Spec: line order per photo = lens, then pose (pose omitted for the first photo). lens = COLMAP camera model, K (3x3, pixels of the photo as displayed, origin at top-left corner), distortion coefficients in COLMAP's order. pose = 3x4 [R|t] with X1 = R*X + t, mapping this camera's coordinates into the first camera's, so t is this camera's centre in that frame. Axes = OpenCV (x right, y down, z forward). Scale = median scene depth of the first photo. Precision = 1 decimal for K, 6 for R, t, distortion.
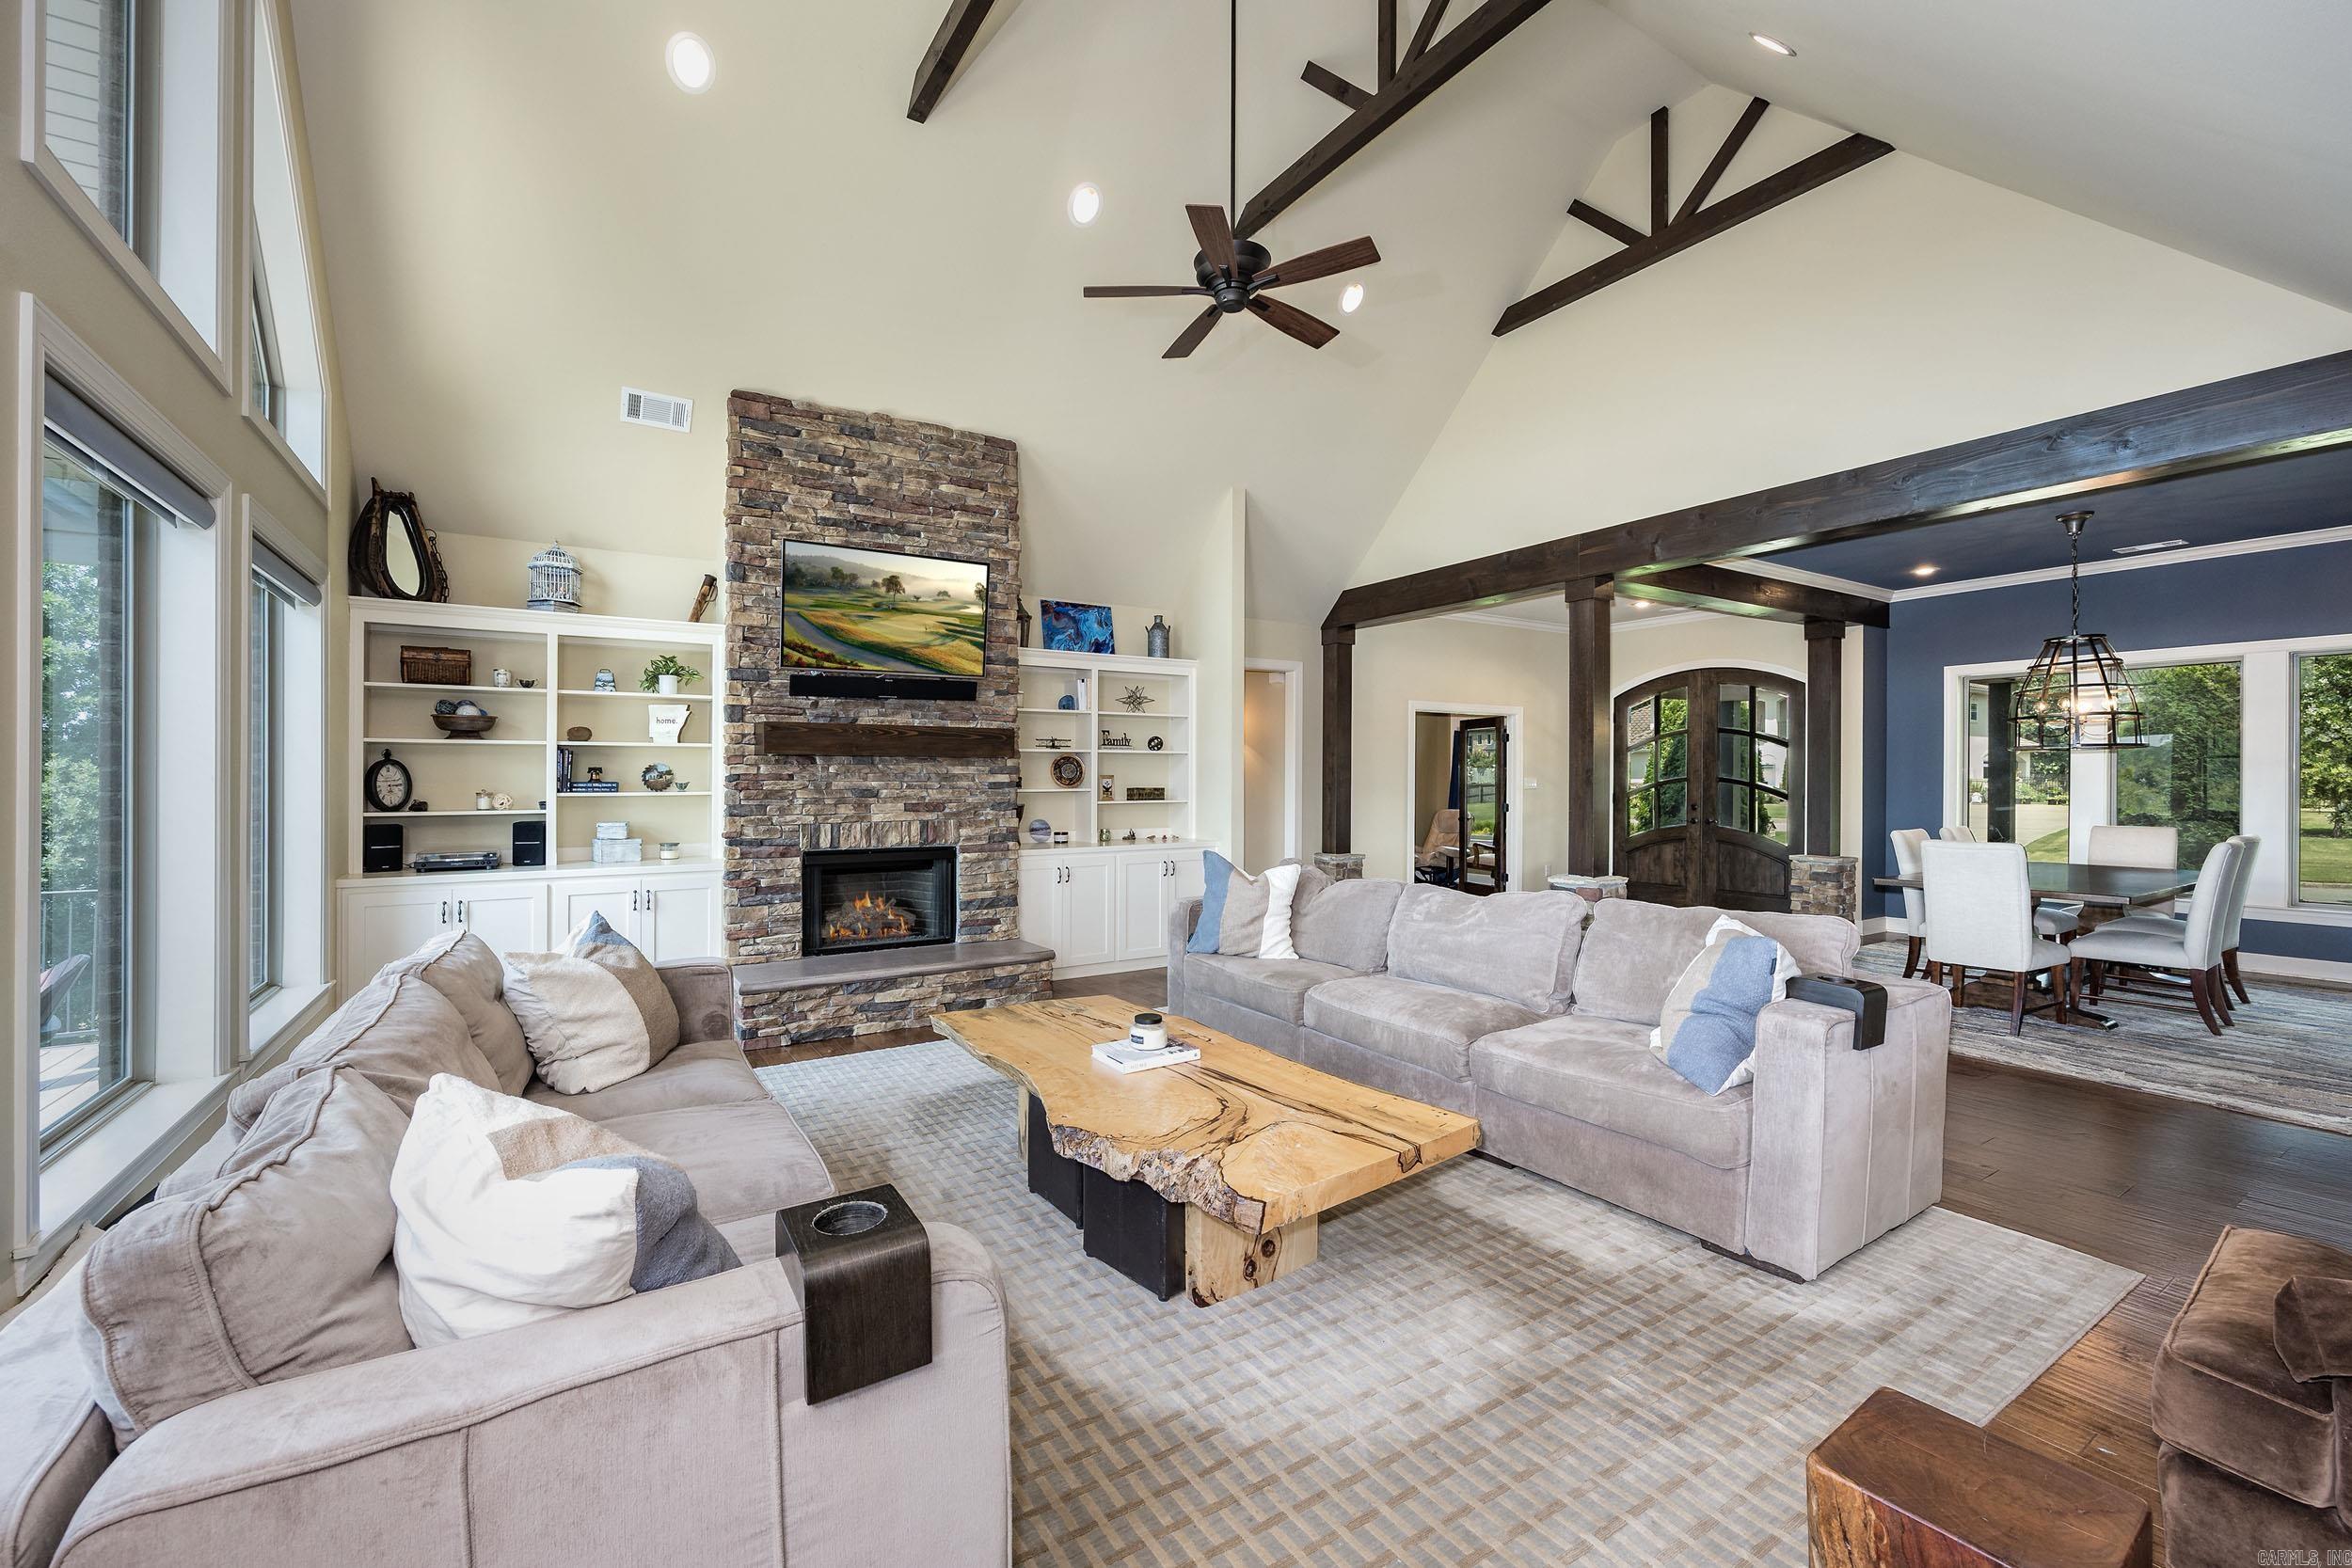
lens RADIAL K [[939.1, 0, 1168.2], [0, 939.1, 781.6], [0, 0, 1]] dist [0.001253, 0.000008]
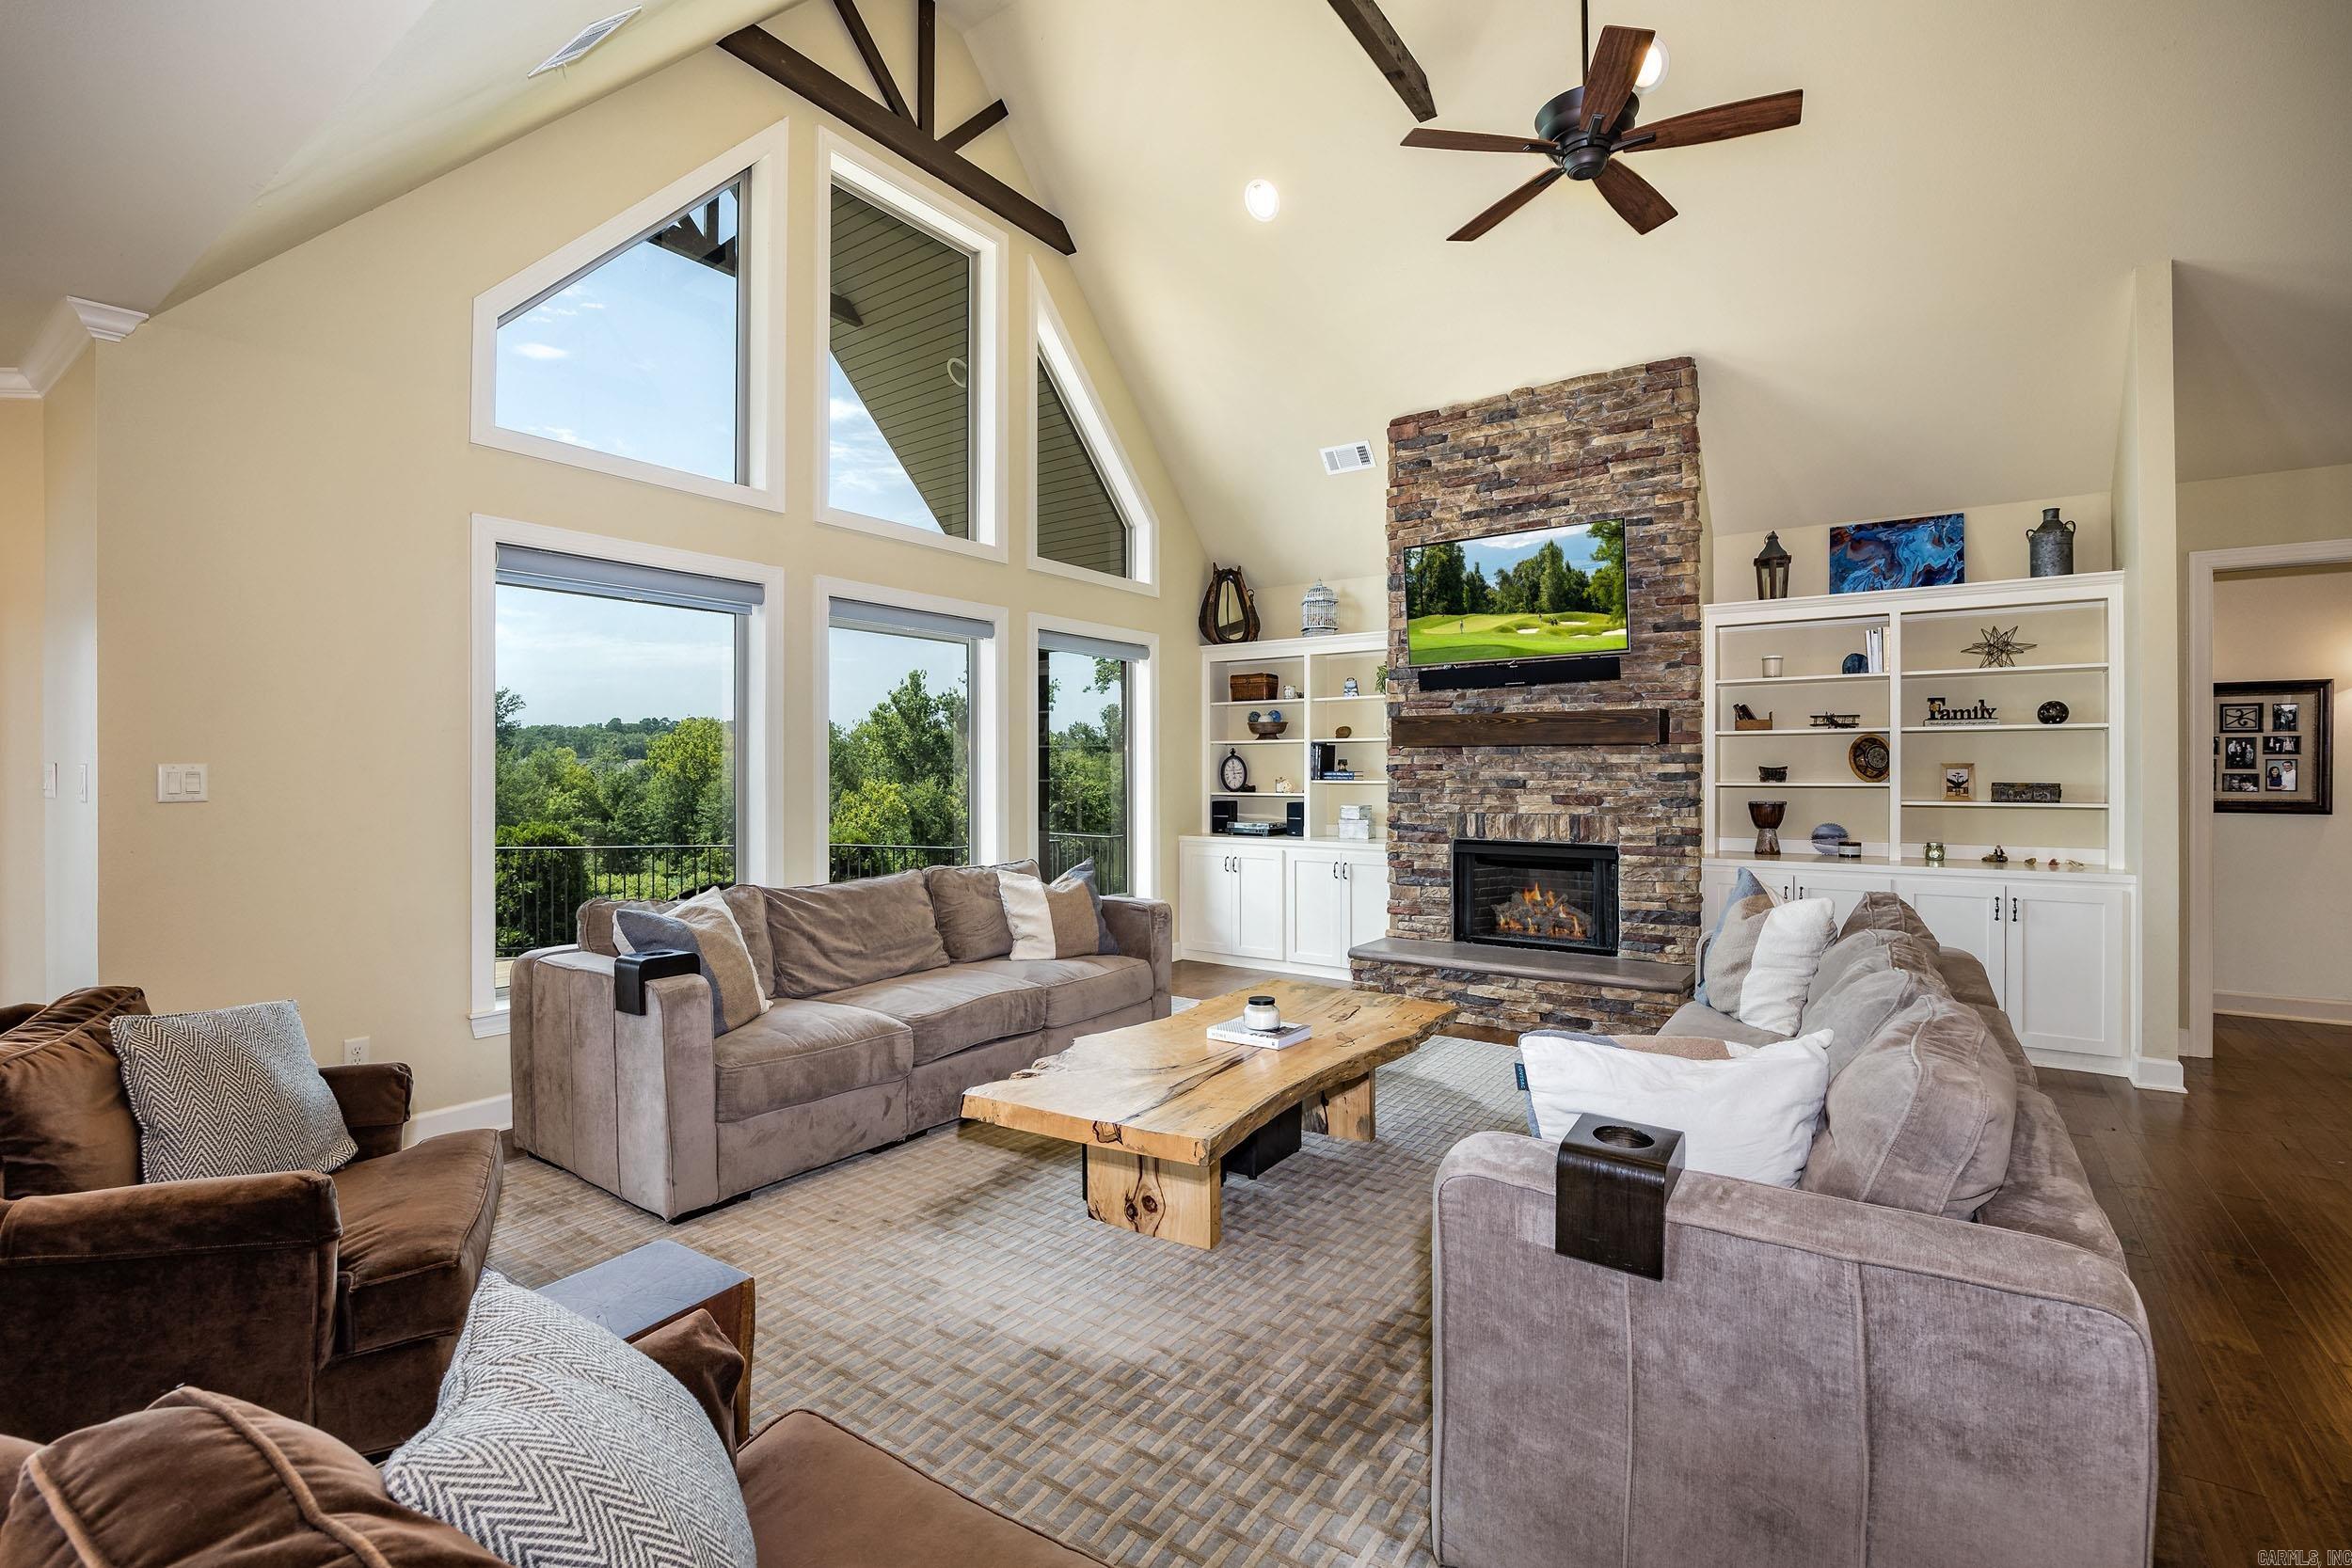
lens RADIAL K [[1077.9, 0, 1171.1], [0, 1077.9, 773.6], [0, 0, 1]] dist [-0.020427, 0.000068]
pose [[0.386391, 0.003962, -0.922327, 0.568533], [-0.002111, 0.999992, 0.003411, -0.001227], [0.922333, 0.000629, 0.386396, 0.247111]]
